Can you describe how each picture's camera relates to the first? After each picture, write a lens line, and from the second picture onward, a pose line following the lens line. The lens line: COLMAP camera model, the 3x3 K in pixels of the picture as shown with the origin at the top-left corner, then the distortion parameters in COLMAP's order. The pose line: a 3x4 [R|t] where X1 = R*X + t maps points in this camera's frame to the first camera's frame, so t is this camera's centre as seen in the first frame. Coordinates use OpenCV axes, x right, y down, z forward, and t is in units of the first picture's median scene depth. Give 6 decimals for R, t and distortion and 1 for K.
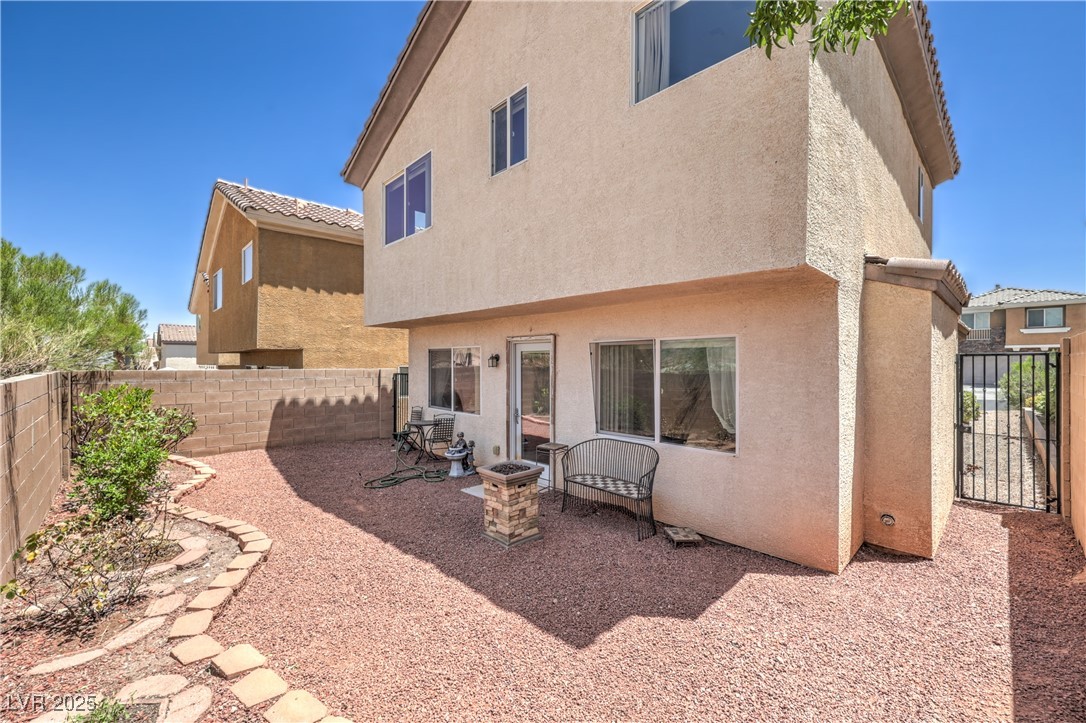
lens RADIAL K [[447.3, 0, 543.0], [0, 447.3, 361.5], [0, 0, 1]] dist [0.000589, 0.000069]
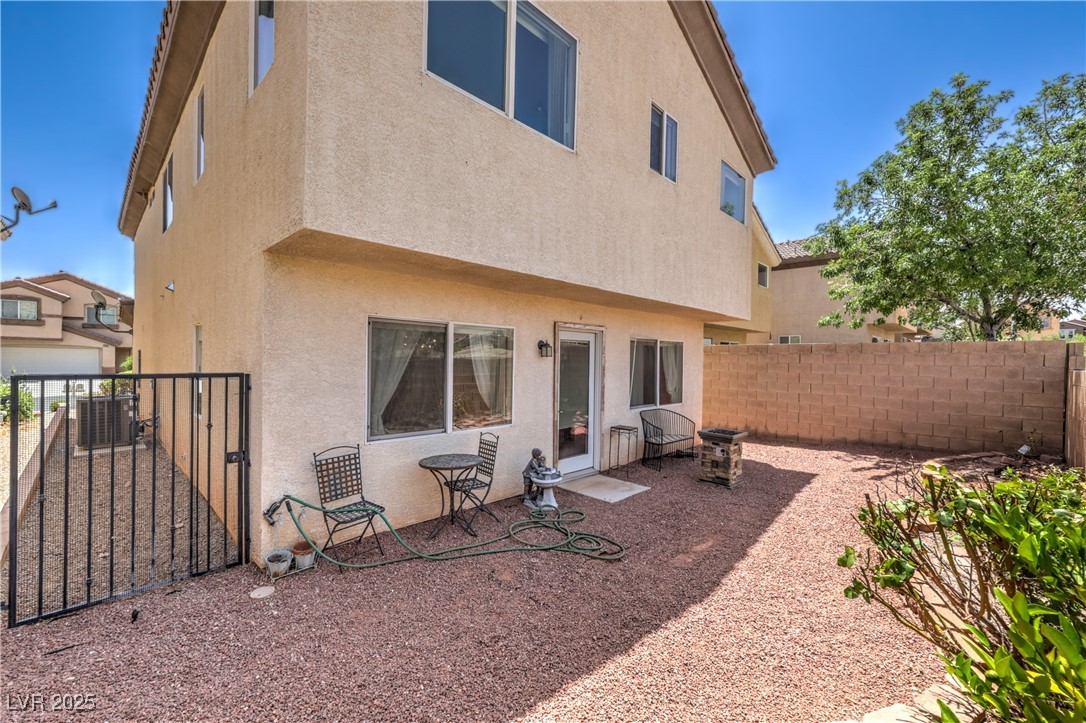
lens RADIAL K [[436.6, 0, 545.7], [0, 436.6, 359.2], [0, 0, 1]] dist [0.001970, 0.000179]
pose [[-0.029723, -0.001598, 0.999557, -1.028198], [-0.019196, 0.999815, 0.001028, 0.018761], [-0.999374, -0.019157, -0.029749, 1.183374]]
